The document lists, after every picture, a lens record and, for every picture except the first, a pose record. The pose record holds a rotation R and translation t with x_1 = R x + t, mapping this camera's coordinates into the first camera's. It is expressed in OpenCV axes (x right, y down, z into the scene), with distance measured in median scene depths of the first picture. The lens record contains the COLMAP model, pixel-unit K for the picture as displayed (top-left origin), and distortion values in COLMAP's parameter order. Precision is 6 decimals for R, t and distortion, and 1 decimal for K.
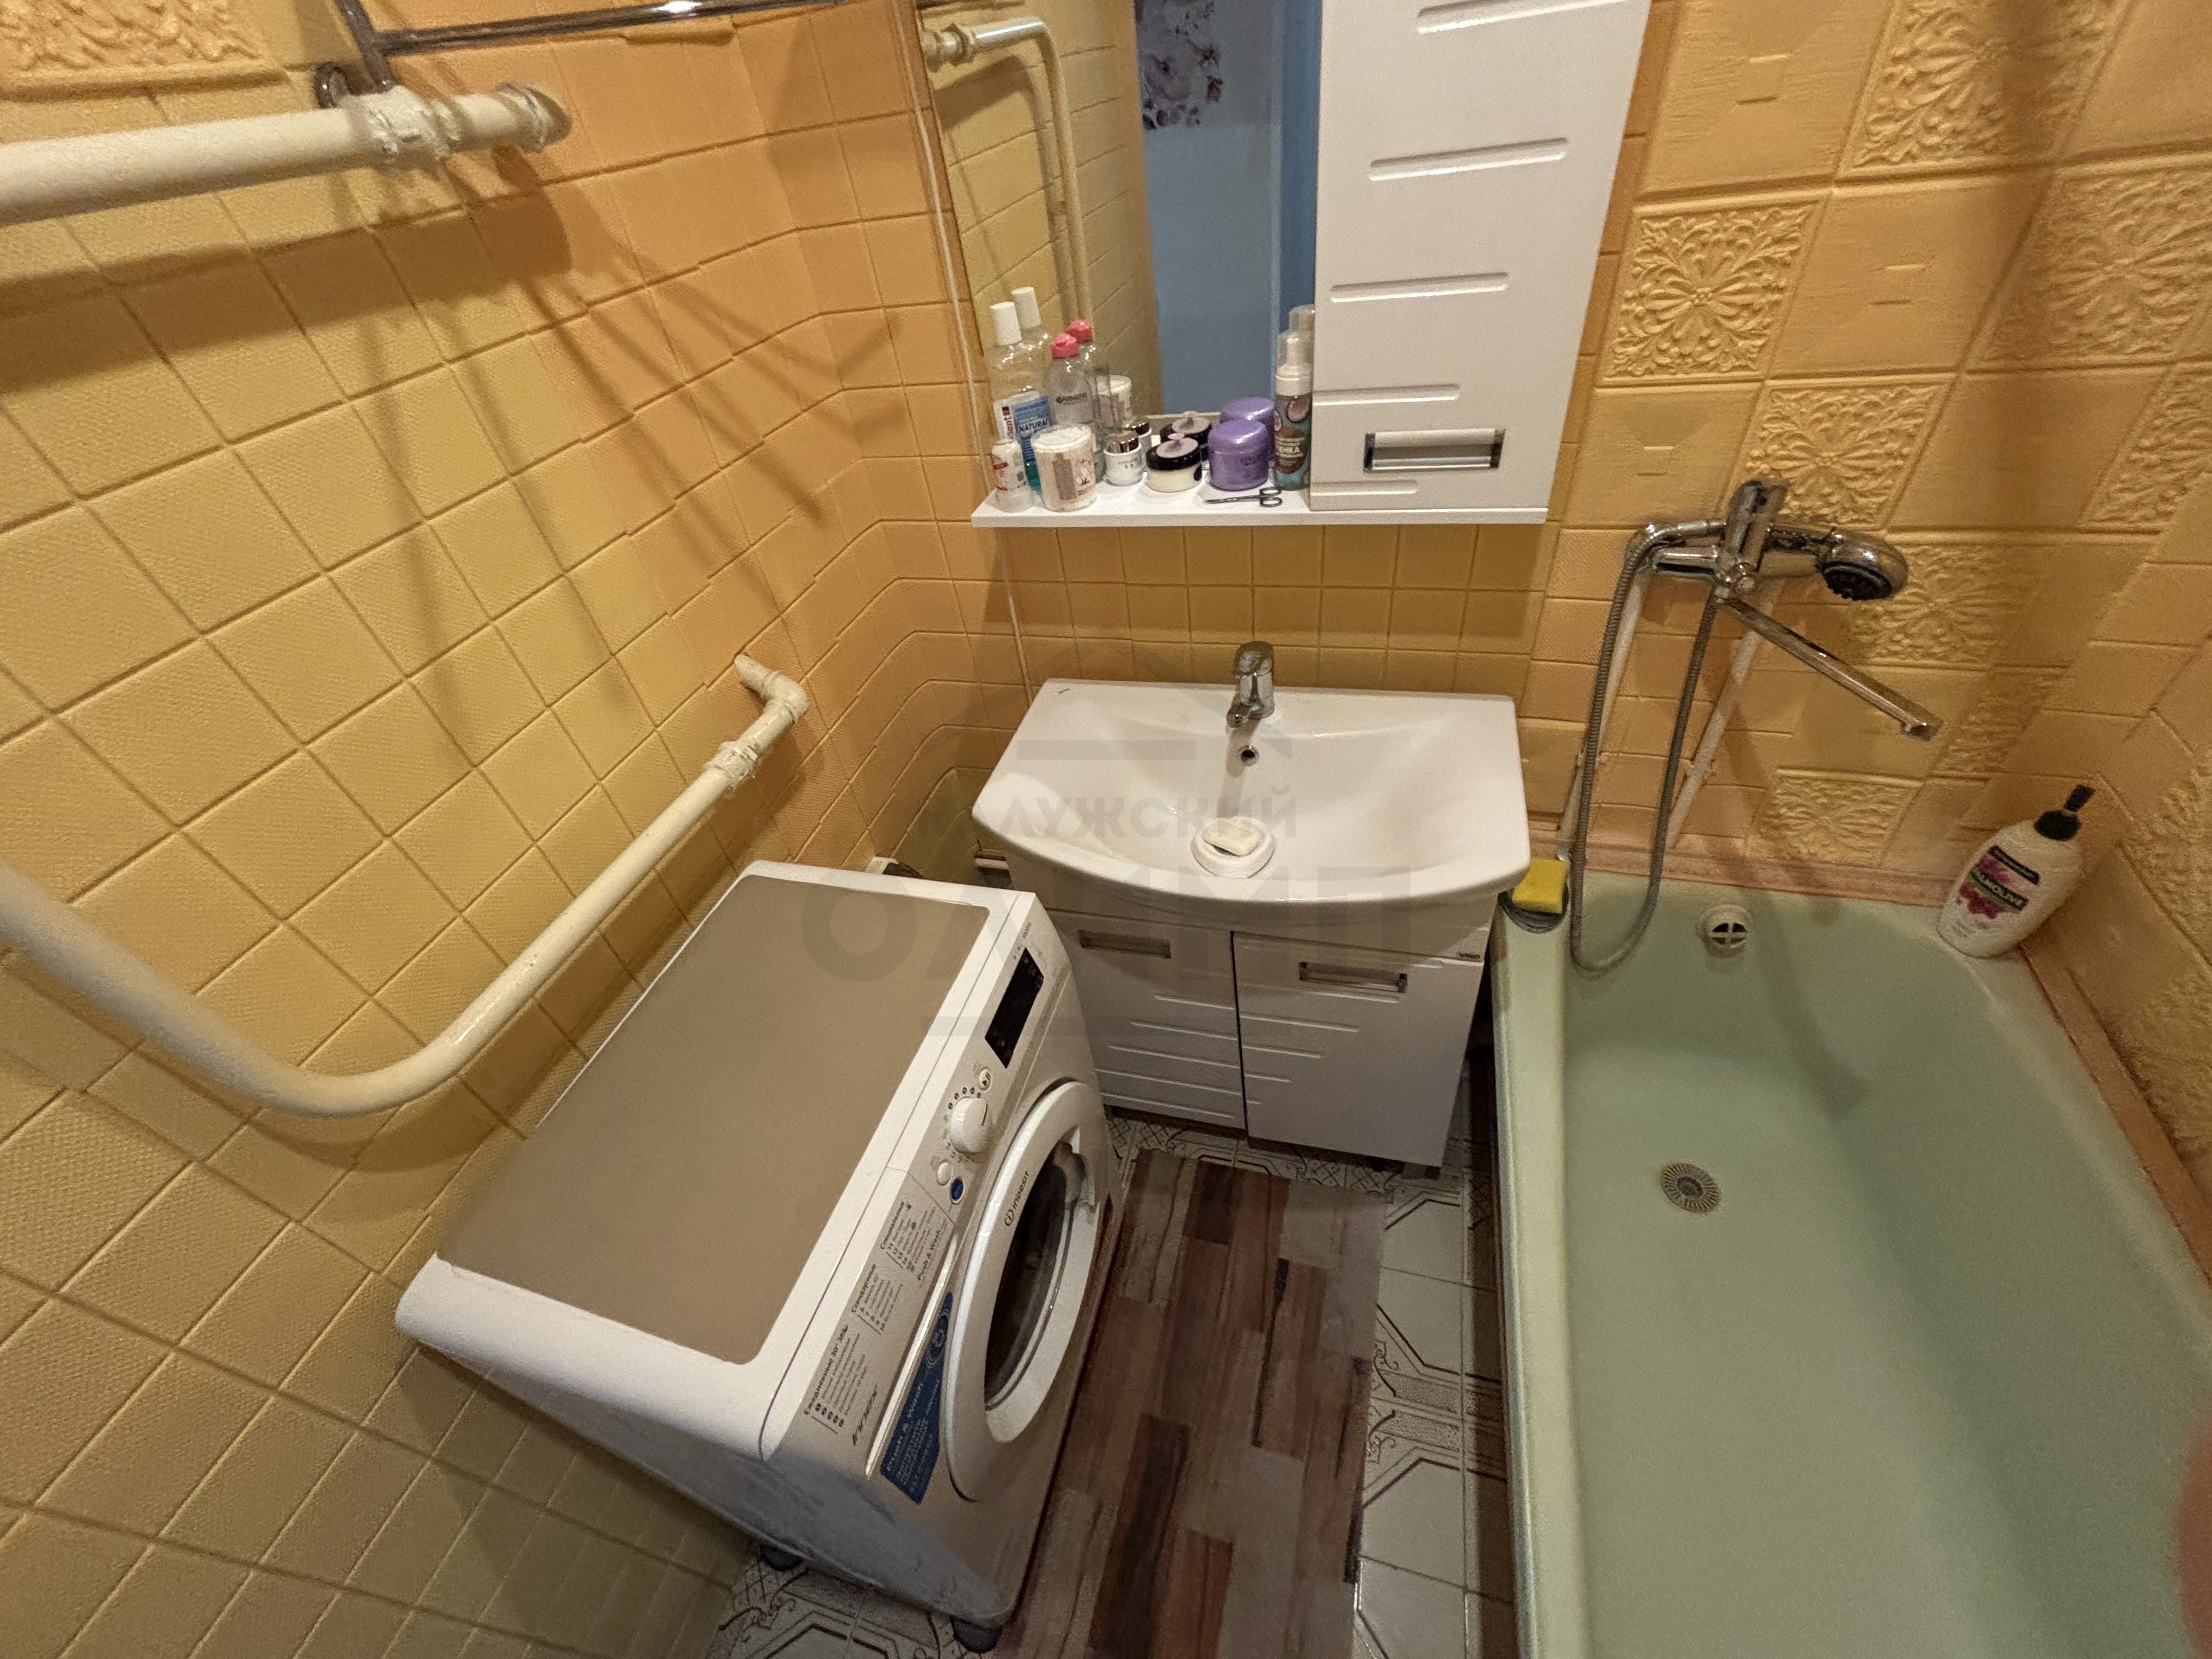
lens RADIAL K [[883.9, 0, 1107.2], [0, 883.9, 826.6], [0, 0, 1]] dist [-0.000705, 0.000531]
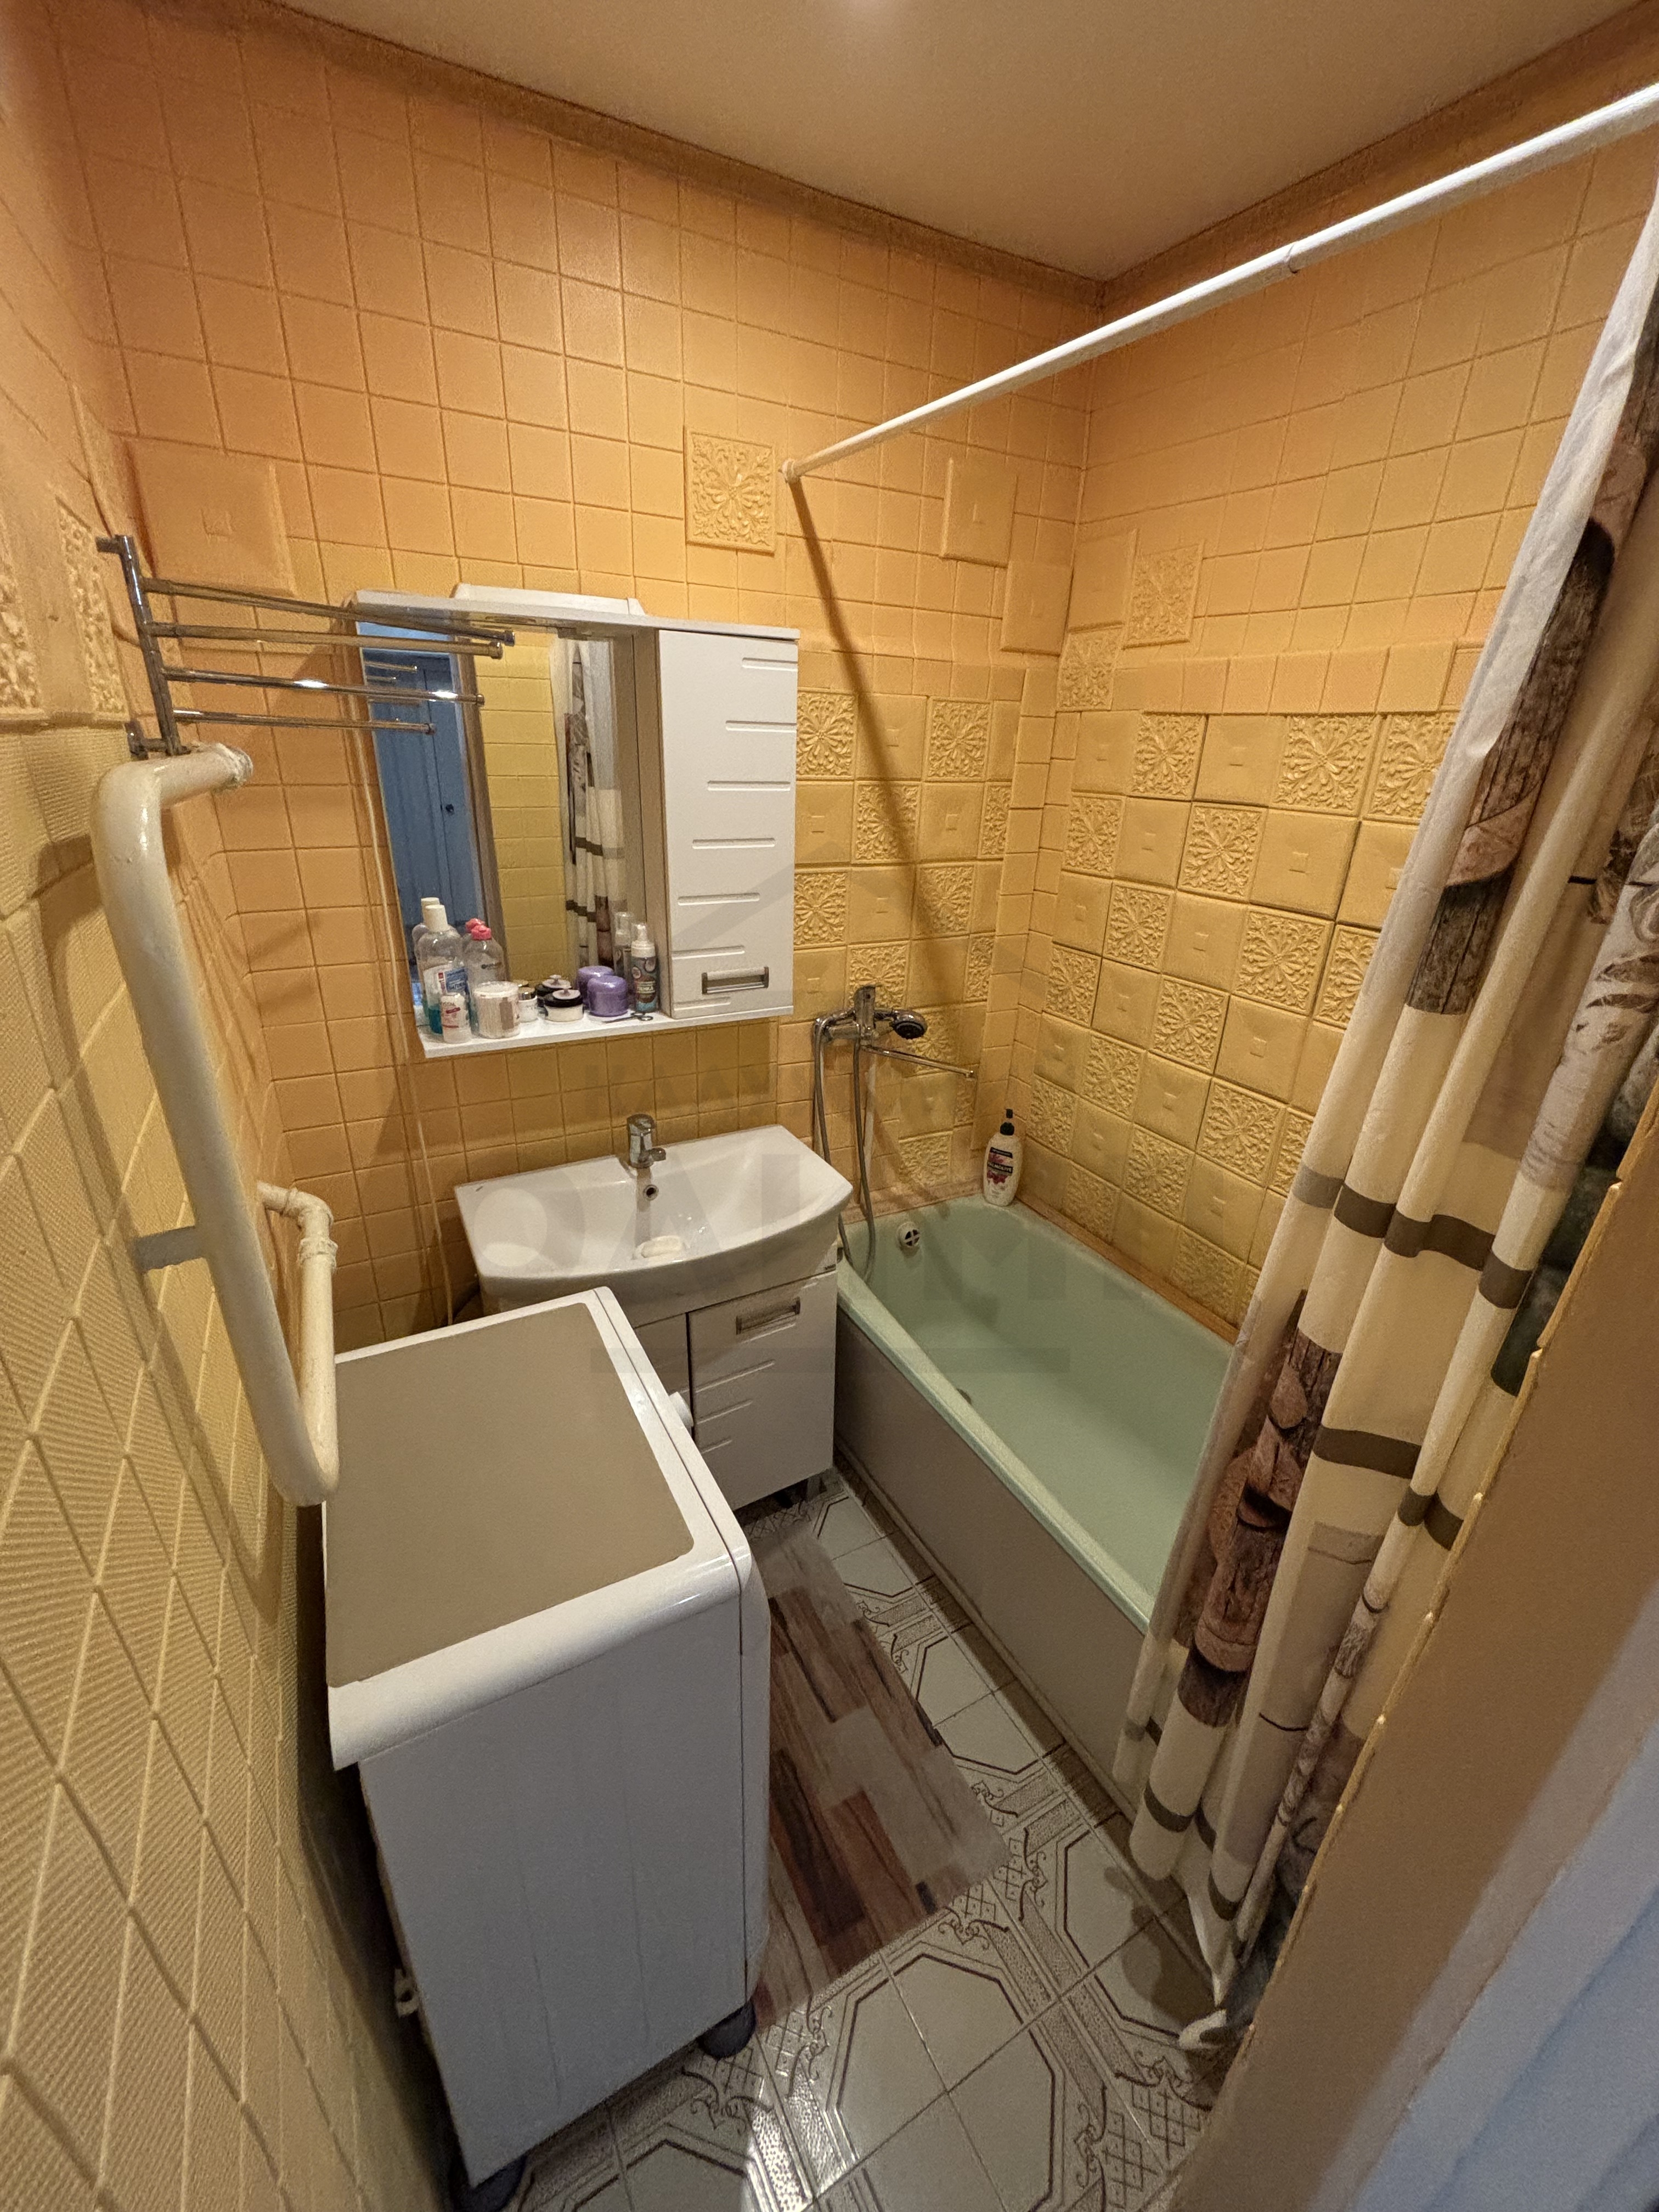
lens RADIAL K [[892.7, 0, 829.5], [0, 892.7, 1106.0], [0, 0, 1]] dist [0.029858, -0.016041]
pose [[0.698086, -0.133709, 0.703419, -0.688500], [0.375434, 0.904885, -0.200583, 0.206311], [-0.609693, 0.404111, 0.681886, -0.216273]]
